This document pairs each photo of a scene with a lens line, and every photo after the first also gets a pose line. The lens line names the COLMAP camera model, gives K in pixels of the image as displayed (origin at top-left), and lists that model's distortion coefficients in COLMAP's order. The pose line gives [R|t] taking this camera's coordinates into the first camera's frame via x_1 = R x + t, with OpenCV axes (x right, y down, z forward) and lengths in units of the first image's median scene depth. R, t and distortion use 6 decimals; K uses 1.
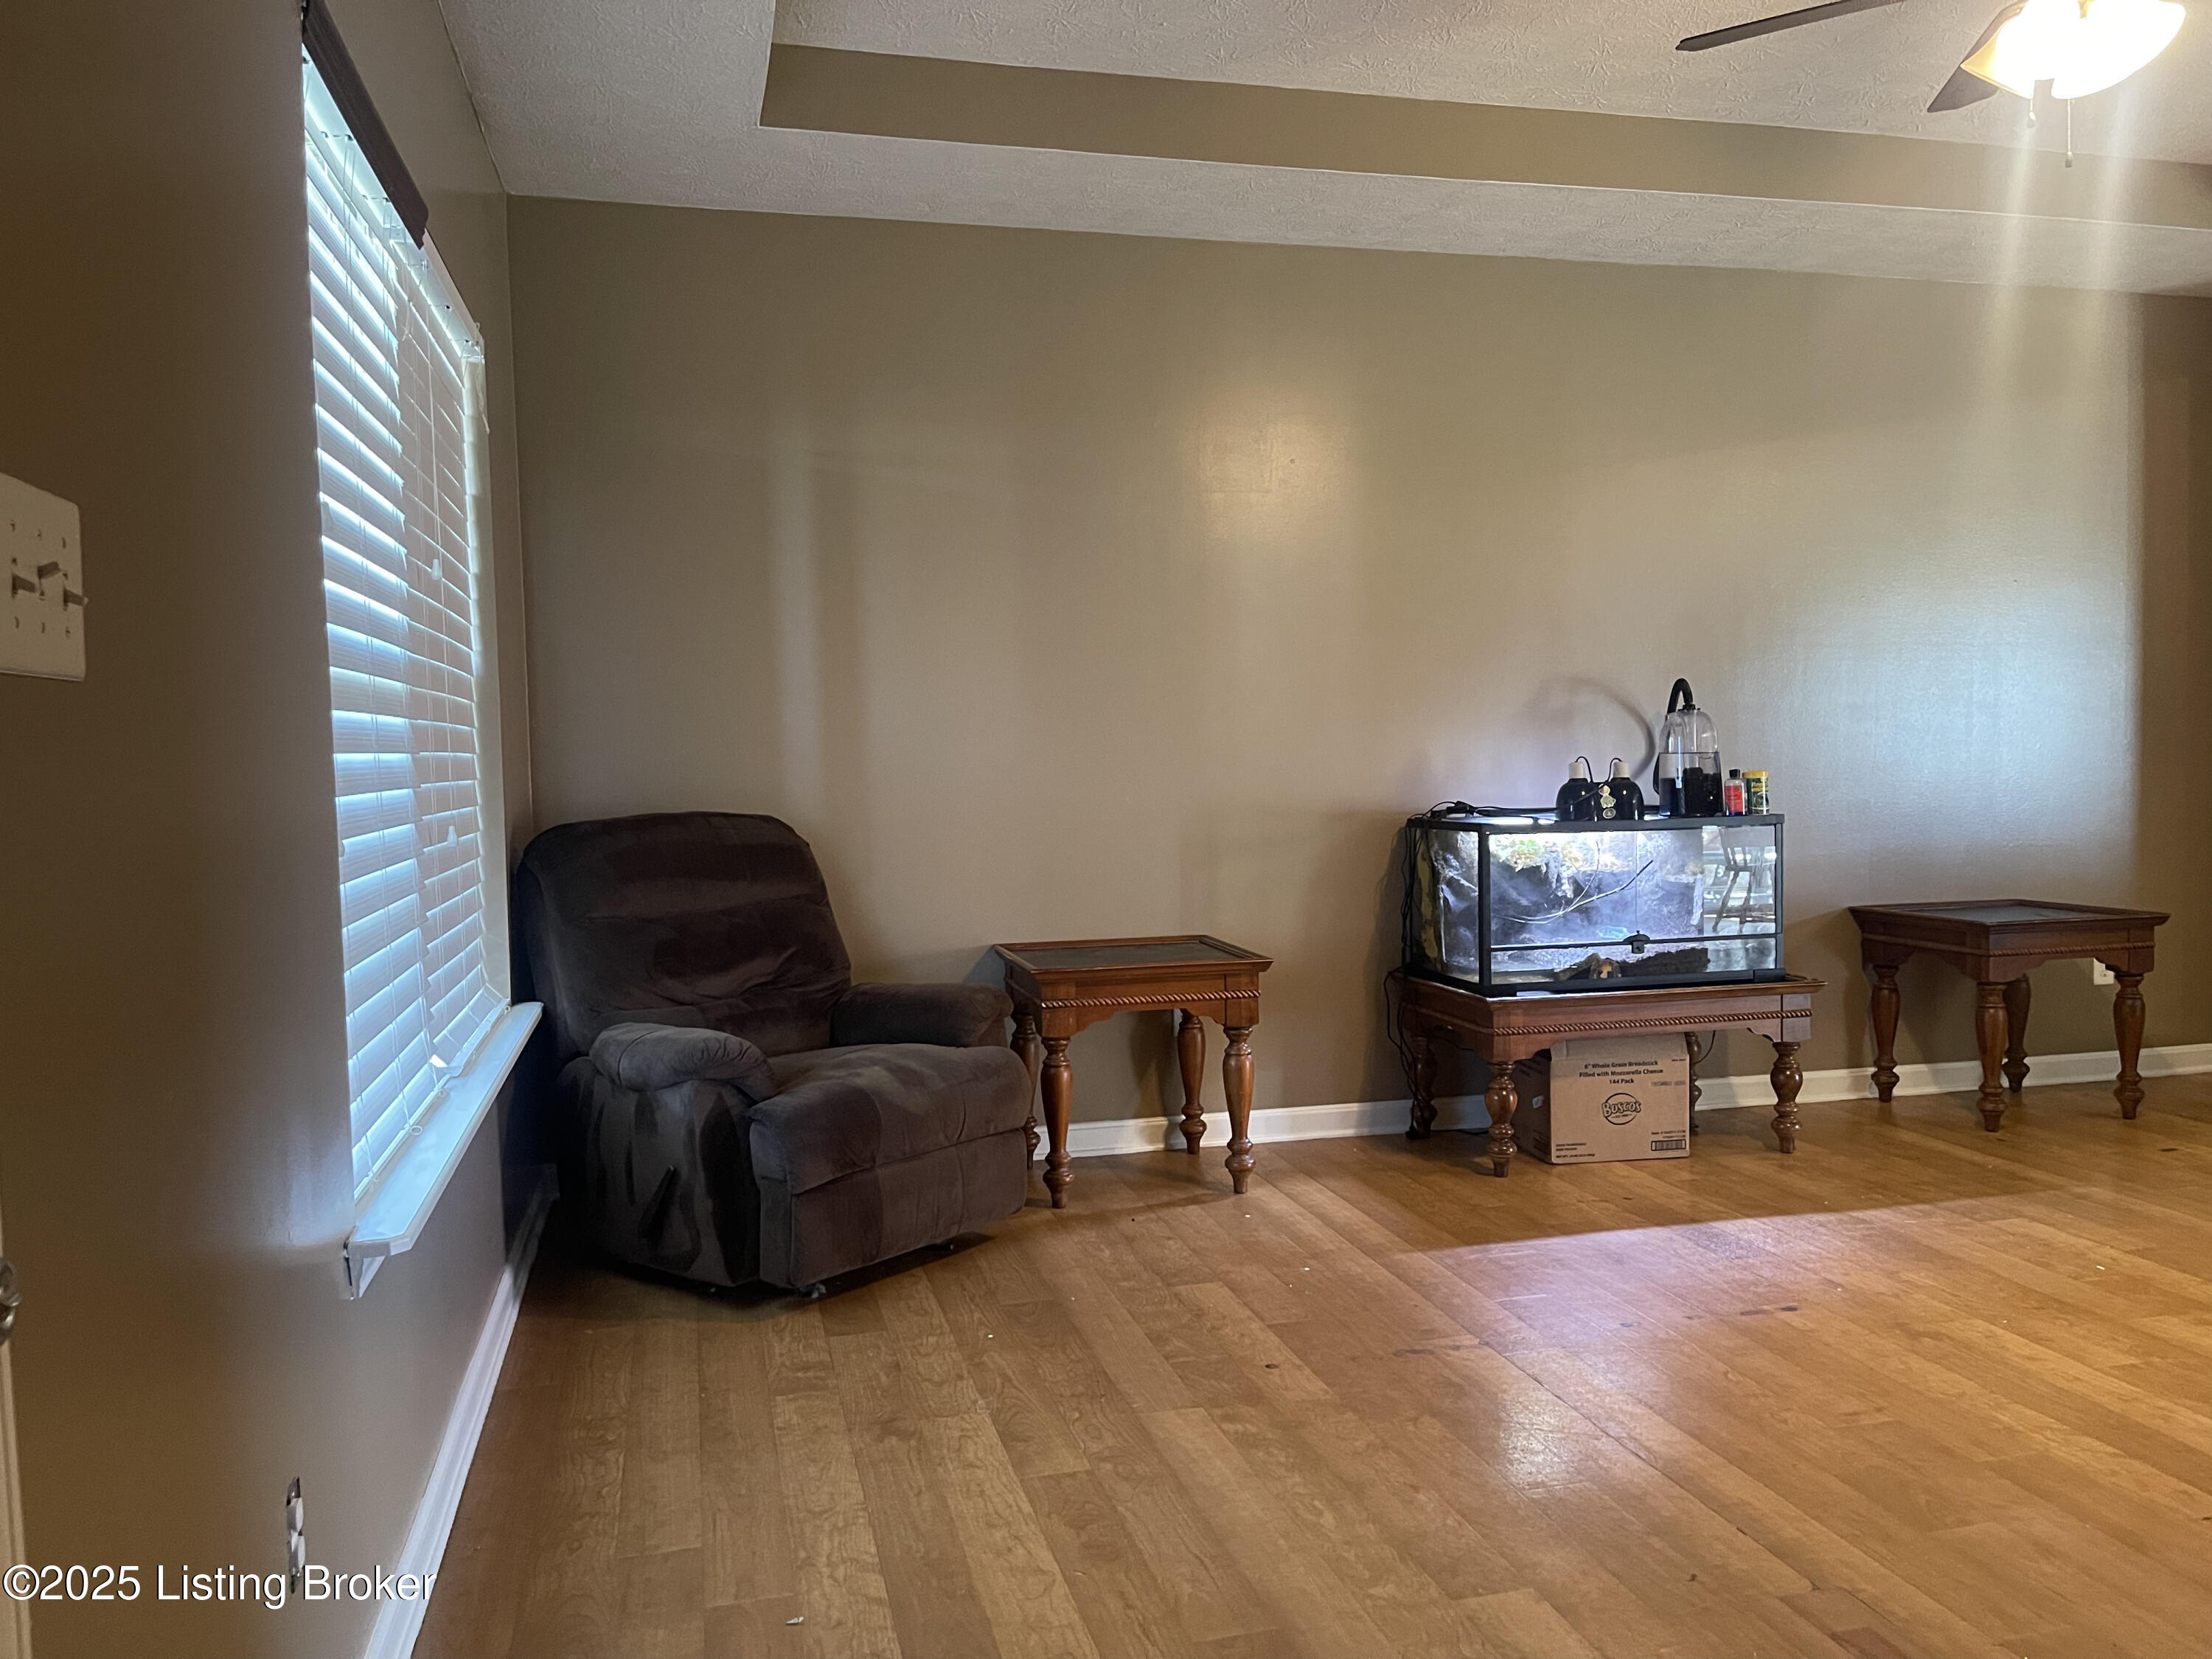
lens RADIAL K [[1682.8, 0, 1115.7], [0, 1682.8, 872.1], [0, 0, 1]] dist [0.070352, -0.088410]
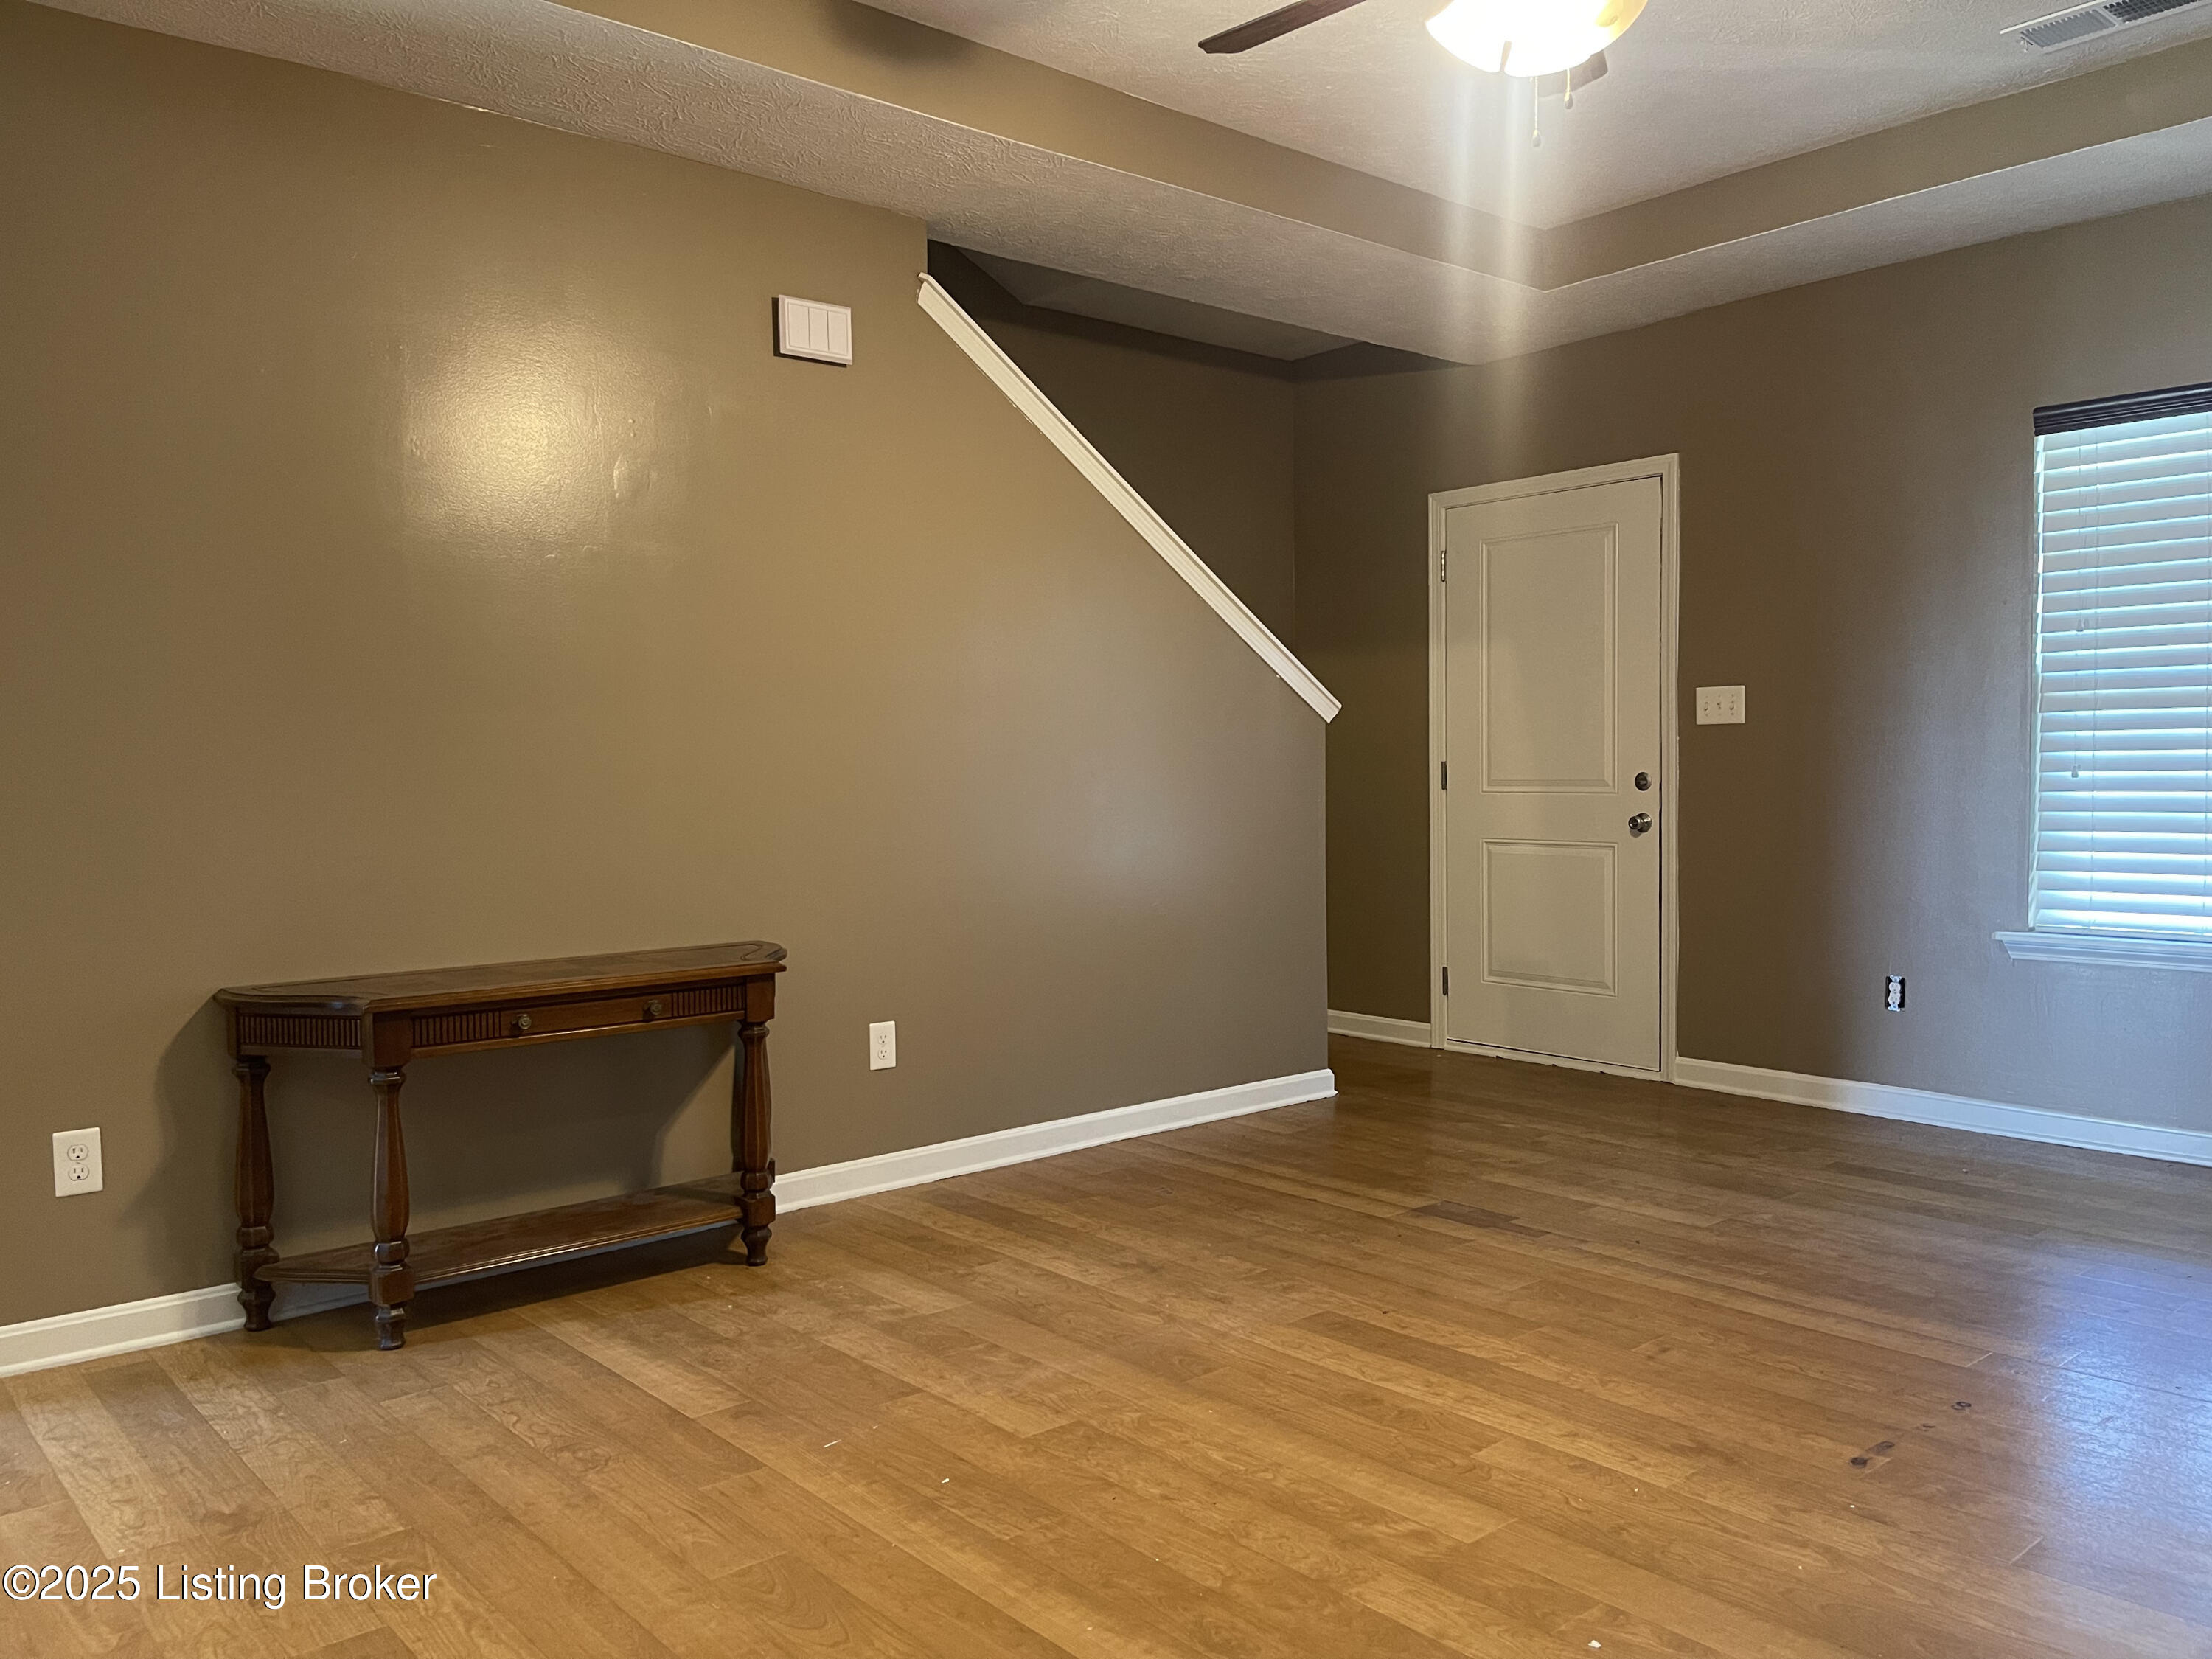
lens RADIAL K [[1682.8, 0, 1110.6], [0, 1682.8, 831.0], [0, 0, 1]] dist [0.070352, -0.088410]
pose [[-0.897561, 0.048108, -0.438258, 1.217914], [-0.002962, 0.993349, 0.115106, -0.143191], [0.440881, 0.104613, -0.891448, 1.782162]]
